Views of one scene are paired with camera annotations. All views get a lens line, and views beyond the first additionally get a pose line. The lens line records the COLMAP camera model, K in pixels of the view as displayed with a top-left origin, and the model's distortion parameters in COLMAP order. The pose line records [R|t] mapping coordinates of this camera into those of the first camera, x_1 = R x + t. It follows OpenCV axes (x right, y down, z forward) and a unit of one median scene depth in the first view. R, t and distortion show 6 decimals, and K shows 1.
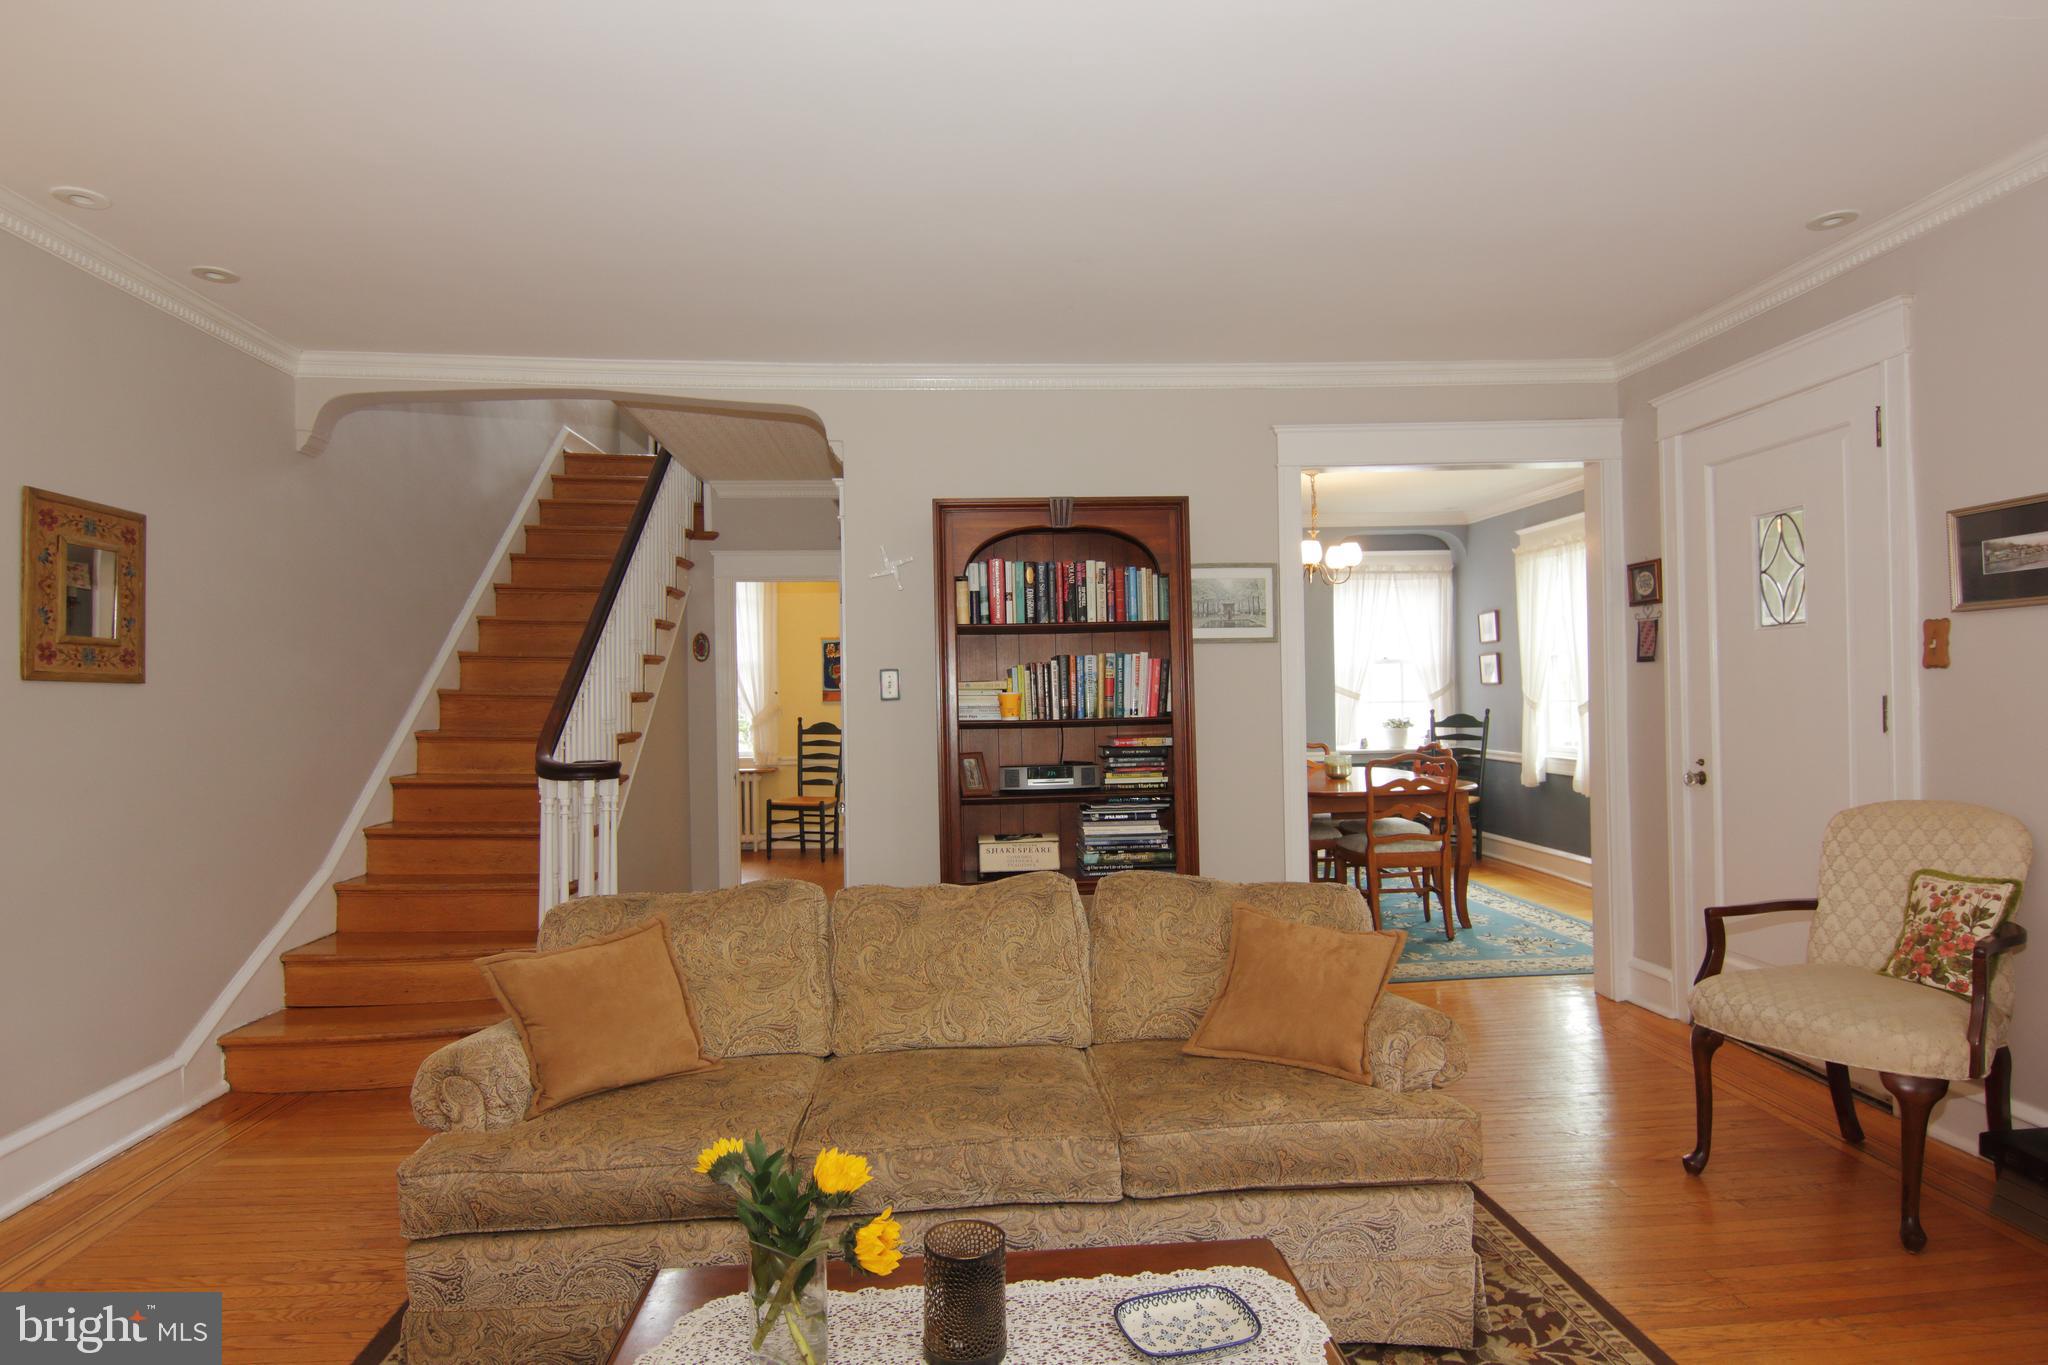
lens RADIAL K [[1127.7, 0, 1014.8], [0, 1127.7, 683.8], [0, 0, 1]] dist [-0.000739, -0.015183]
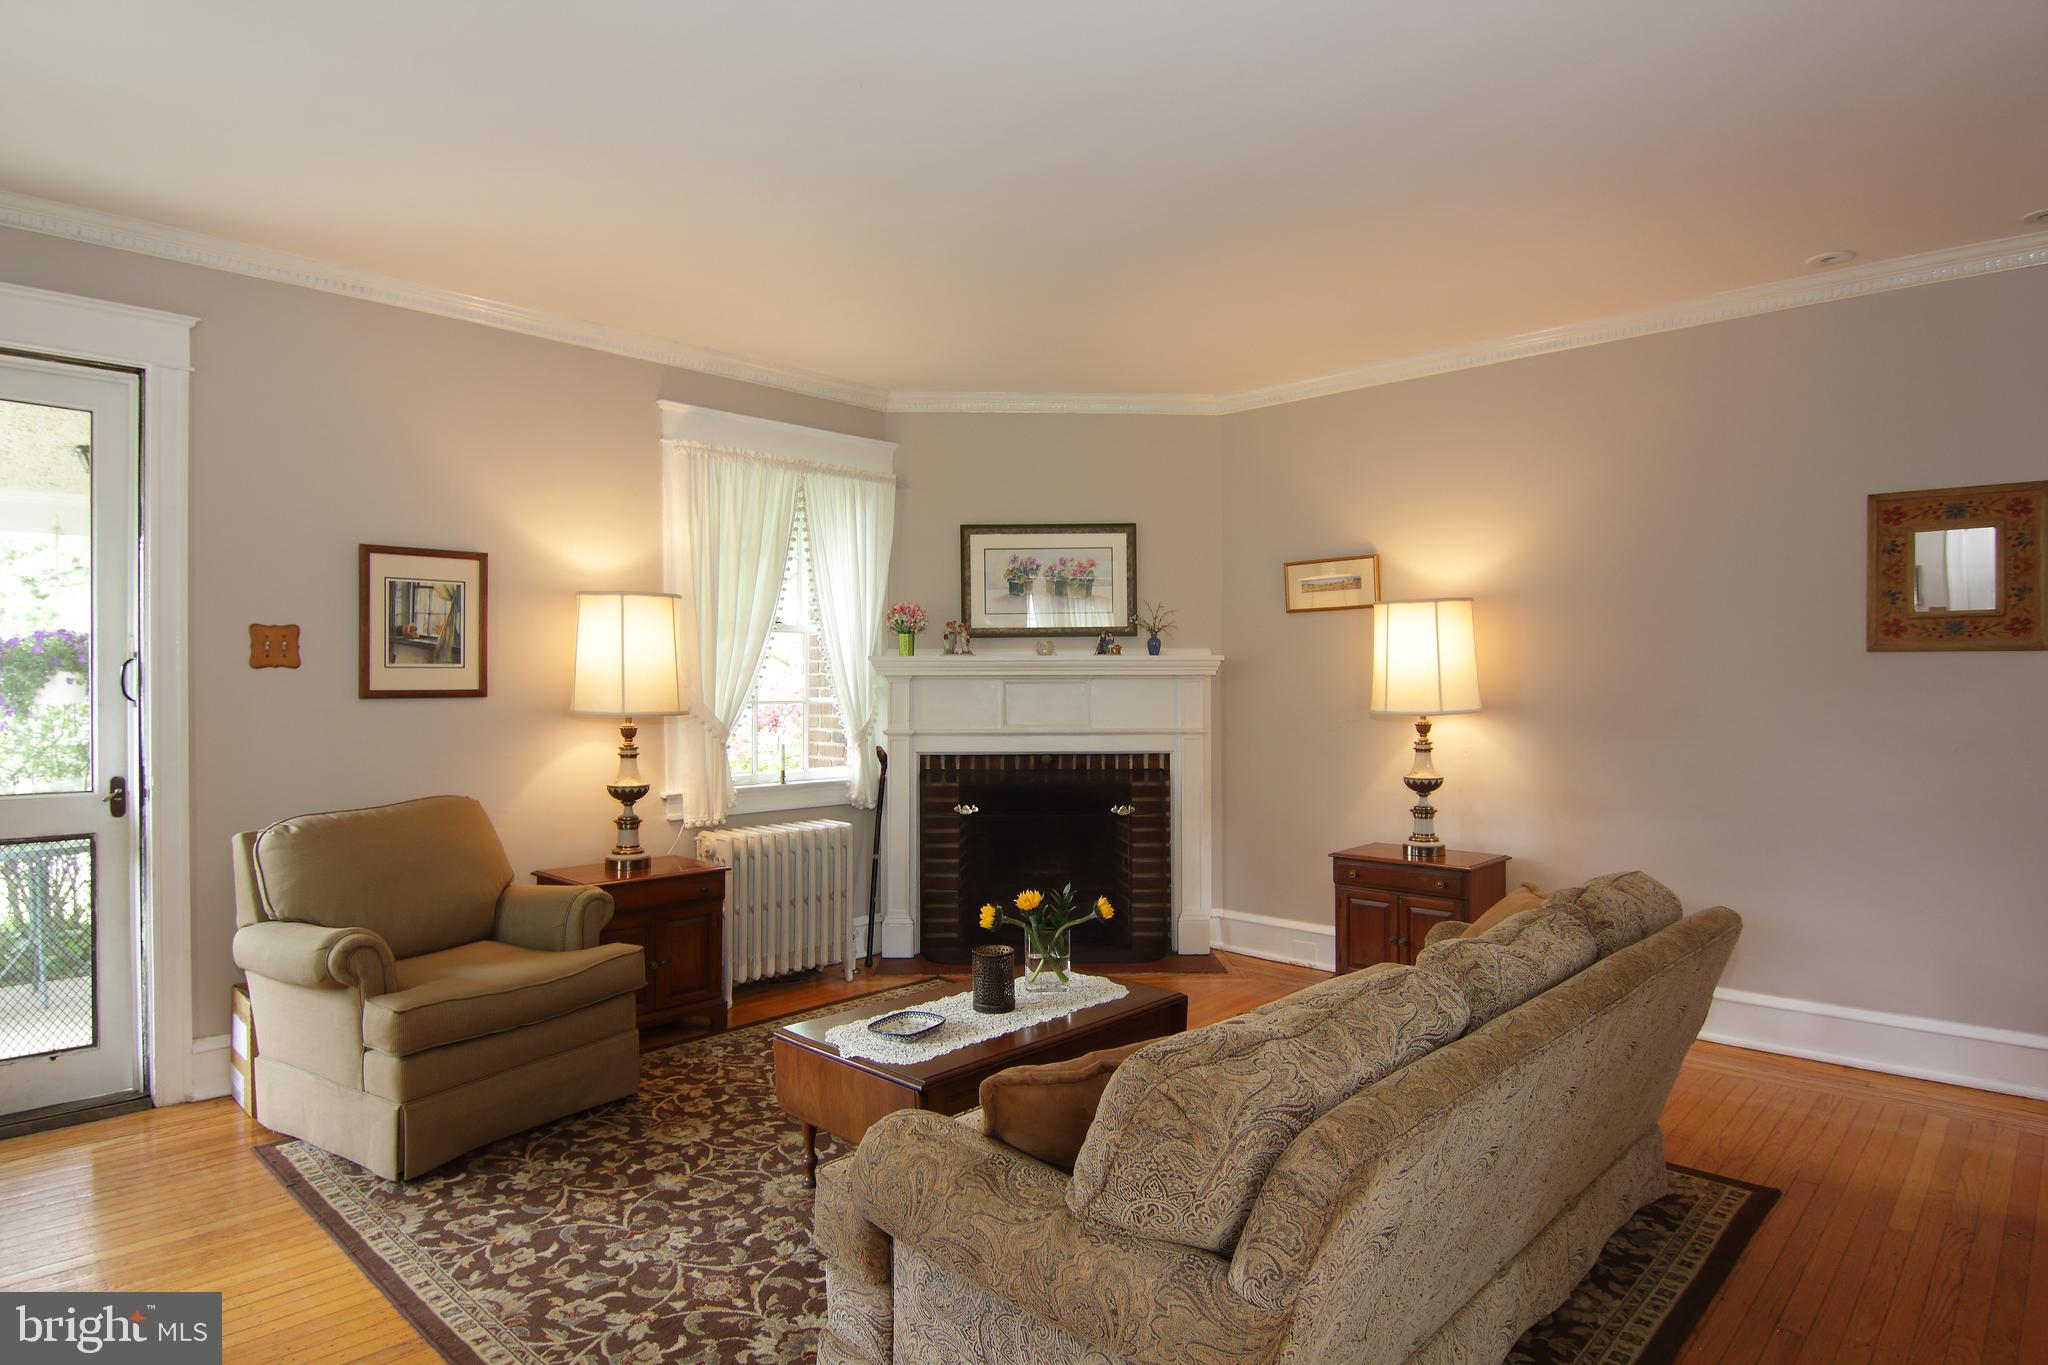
lens RADIAL K [[1127.7, 0, 1024.1], [0, 1127.7, 685.3], [0, 0, 1]] dist [-0.000739, -0.015183]
pose [[-0.728304, 0.018080, -0.685015, 0.610746], [0.019341, 0.999796, 0.005825, 0.007982], [0.684981, -0.009007, -0.728505, 1.189001]]
